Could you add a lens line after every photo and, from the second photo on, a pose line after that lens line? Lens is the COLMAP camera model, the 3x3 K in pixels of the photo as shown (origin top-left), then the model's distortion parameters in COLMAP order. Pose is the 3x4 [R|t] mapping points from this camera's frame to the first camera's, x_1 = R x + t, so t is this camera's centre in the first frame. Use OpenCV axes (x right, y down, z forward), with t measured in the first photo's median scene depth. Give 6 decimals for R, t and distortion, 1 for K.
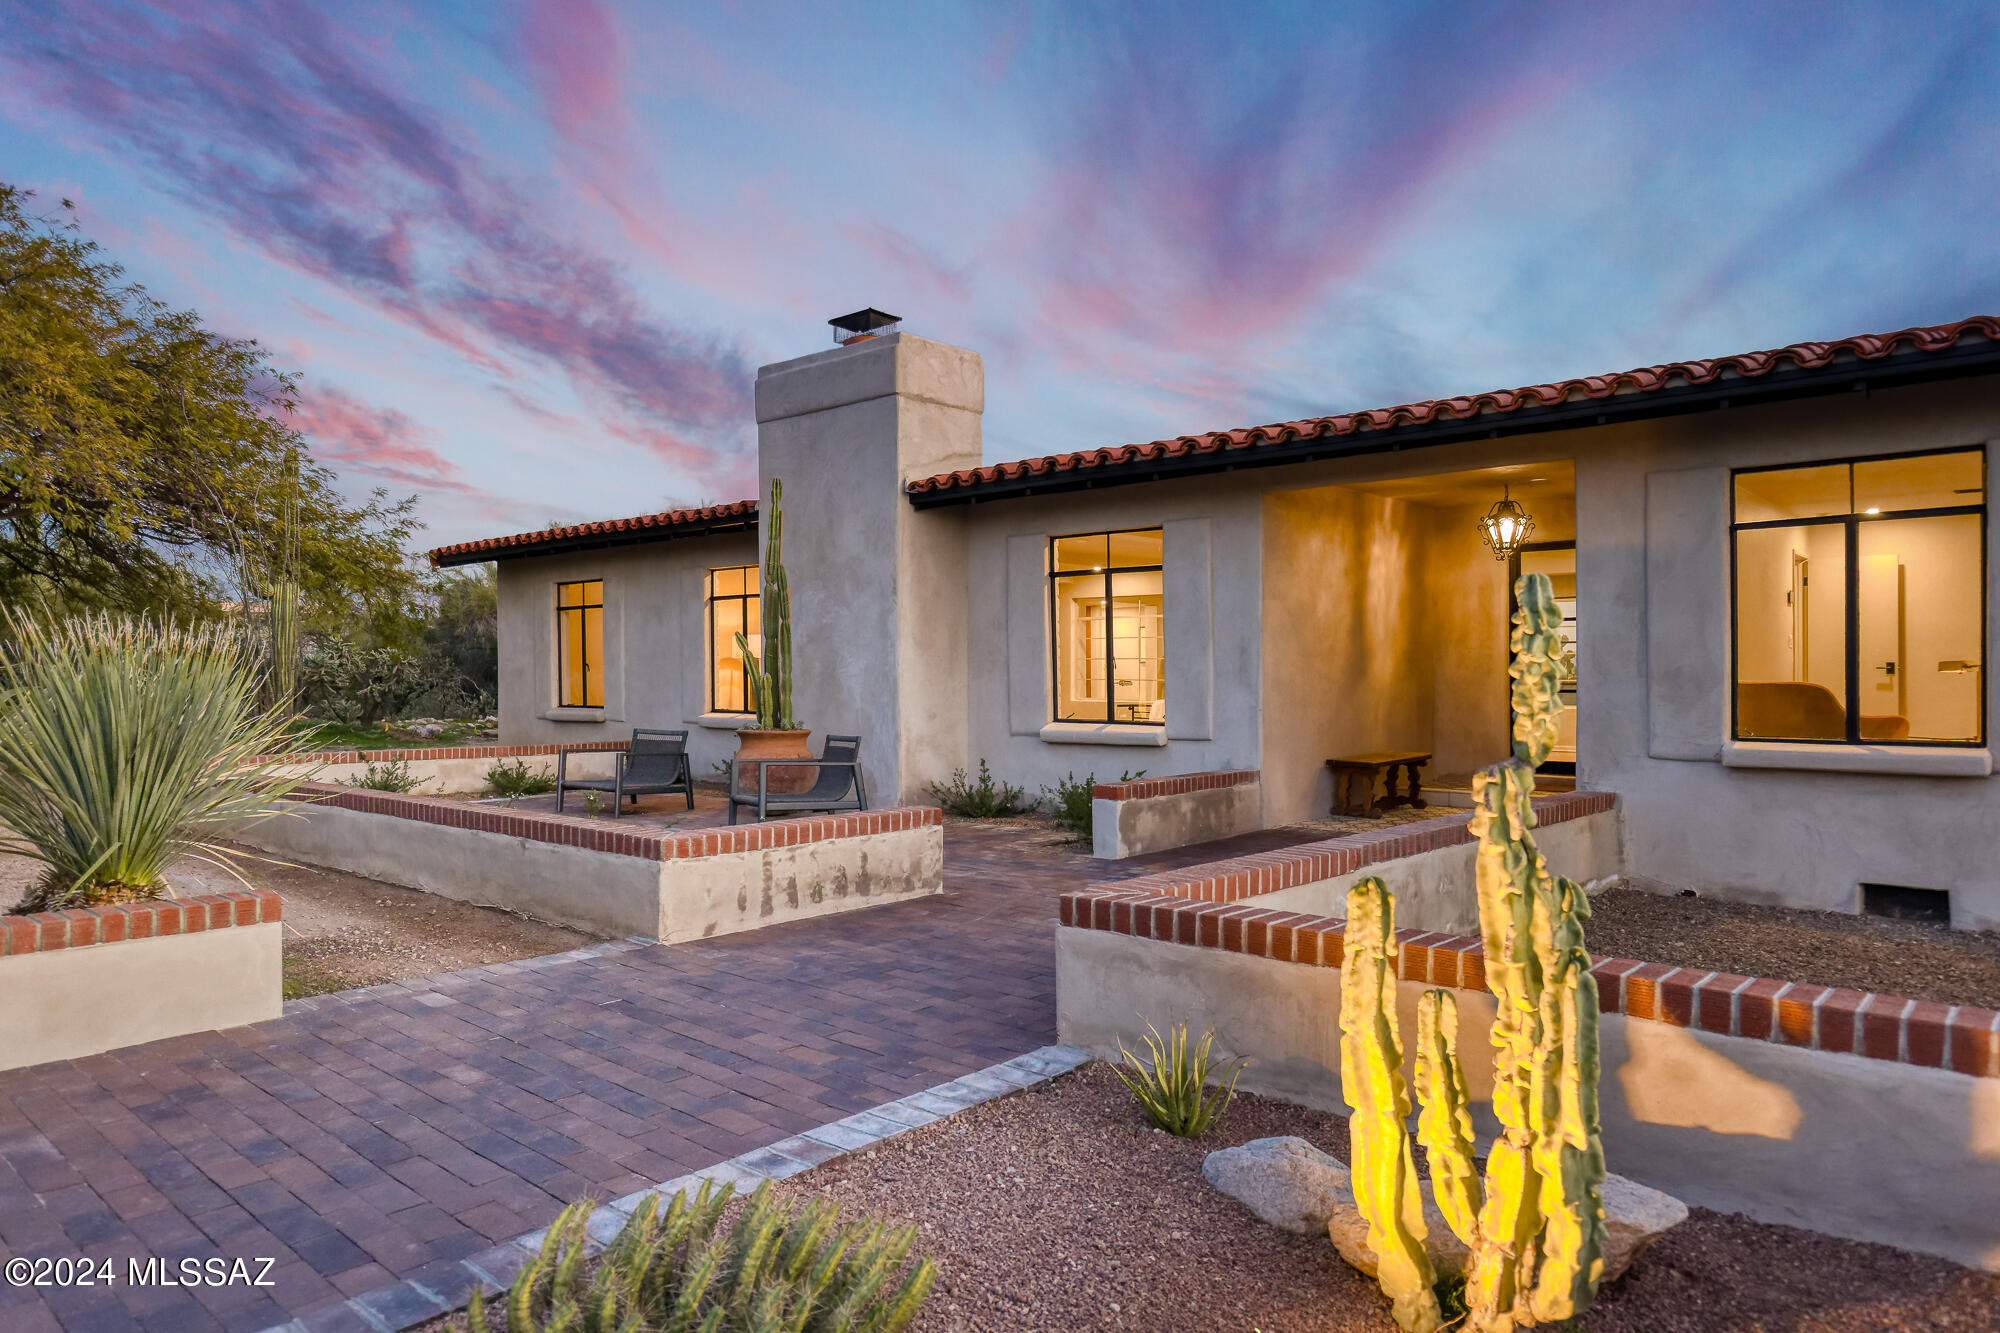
lens RADIAL K [[1291.5, 0, 998.9], [0, 1291.5, 660.8], [0, 0, 1]] dist [-0.003291, 0.000236]
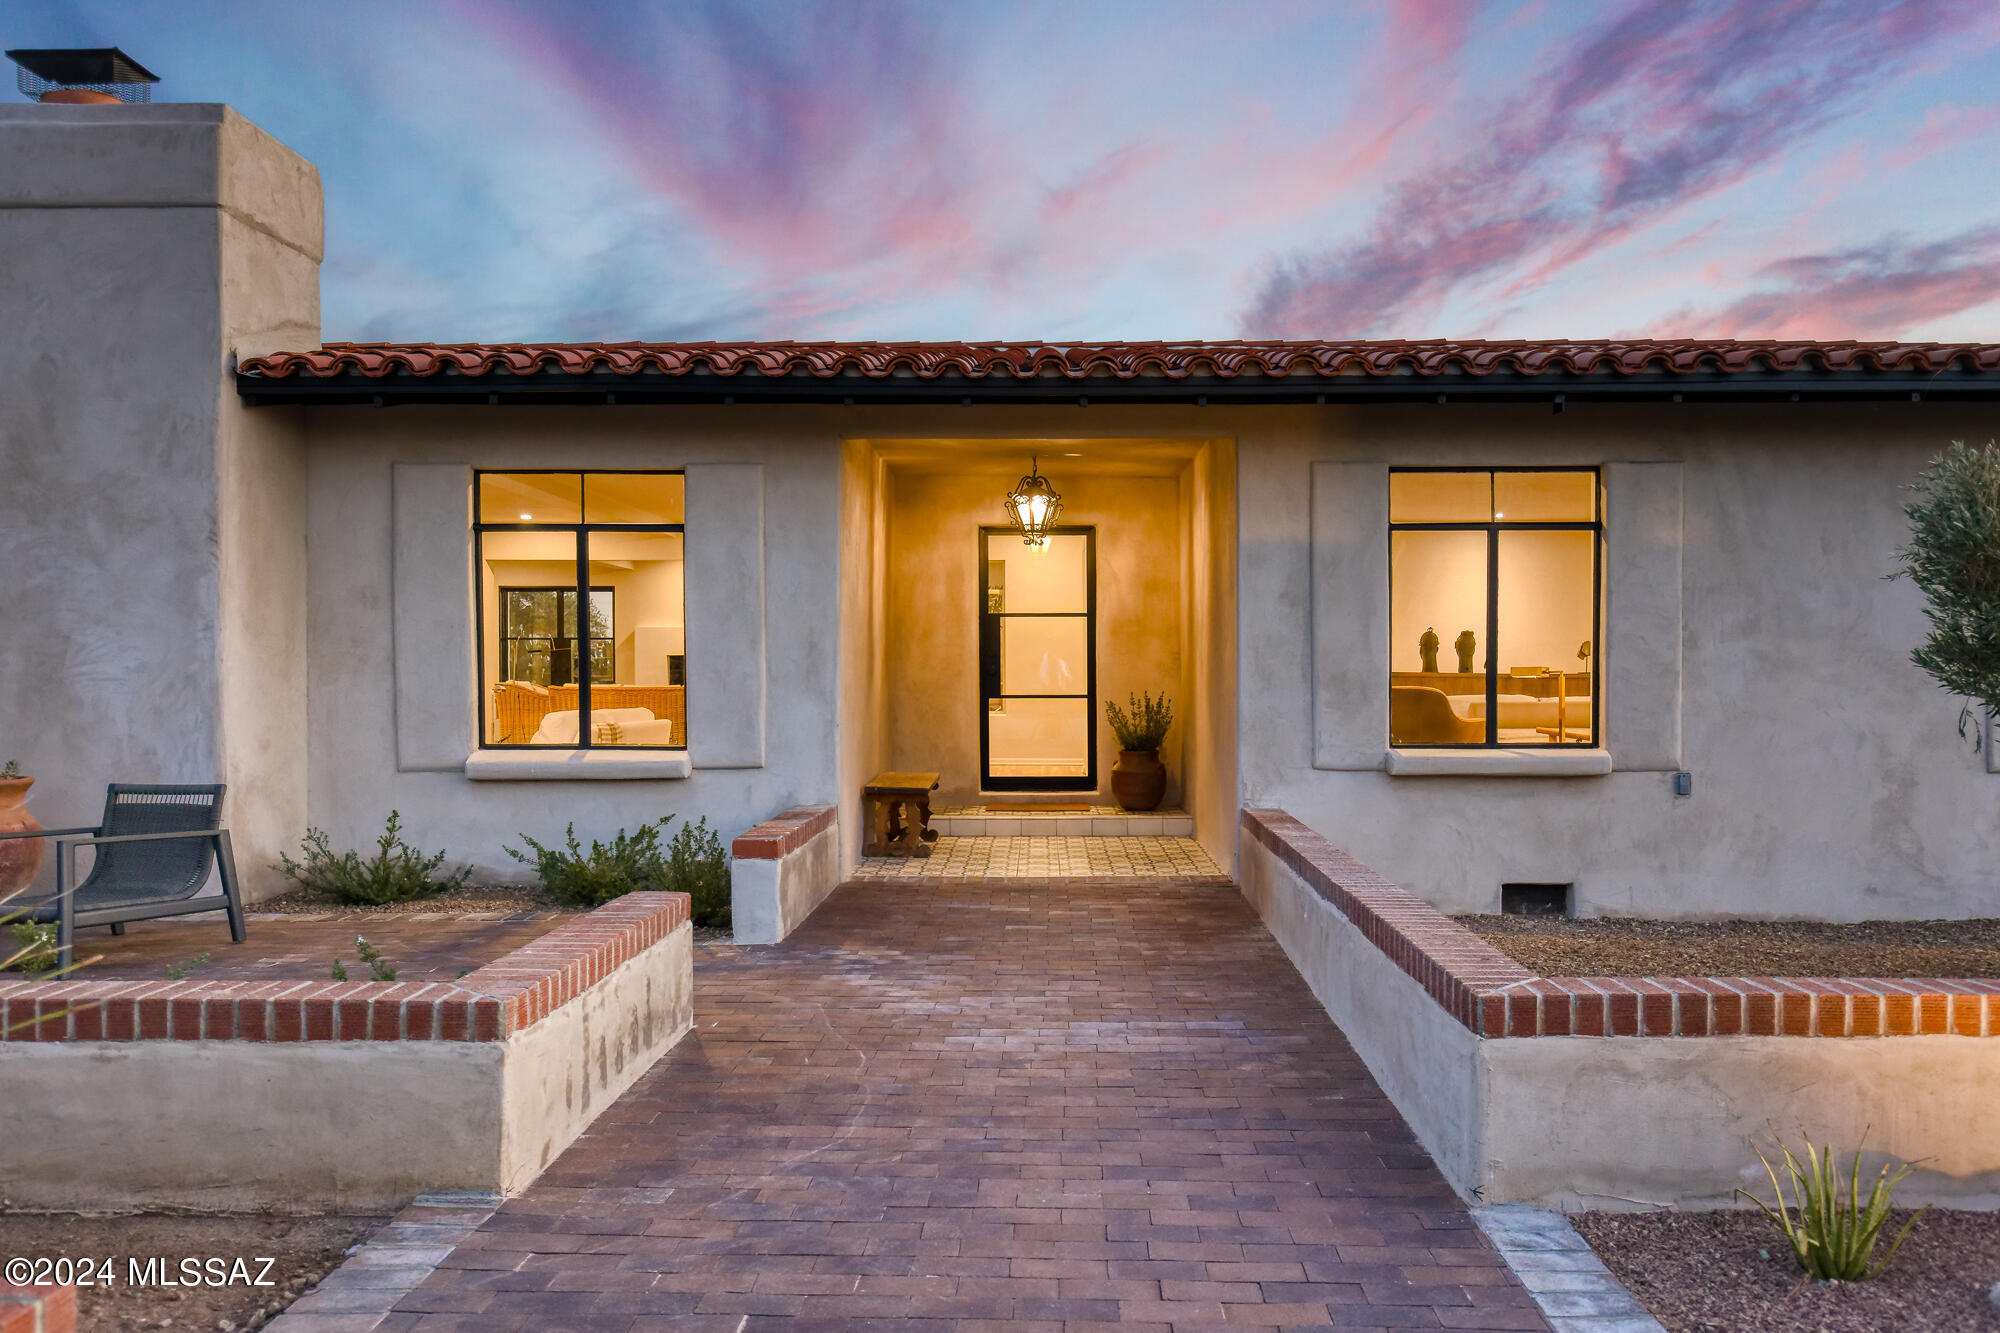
lens RADIAL K [[1572.9, 0, 1001.2], [0, 1572.9, 676.1], [0, 0, 1]] dist [0.009929, -0.017369]
pose [[0.744879, 0.000422, 0.667199, -0.416474], [-0.009233, 0.999911, 0.009675, -0.000799], [-0.667135, -0.013367, 0.744816, 0.303064]]
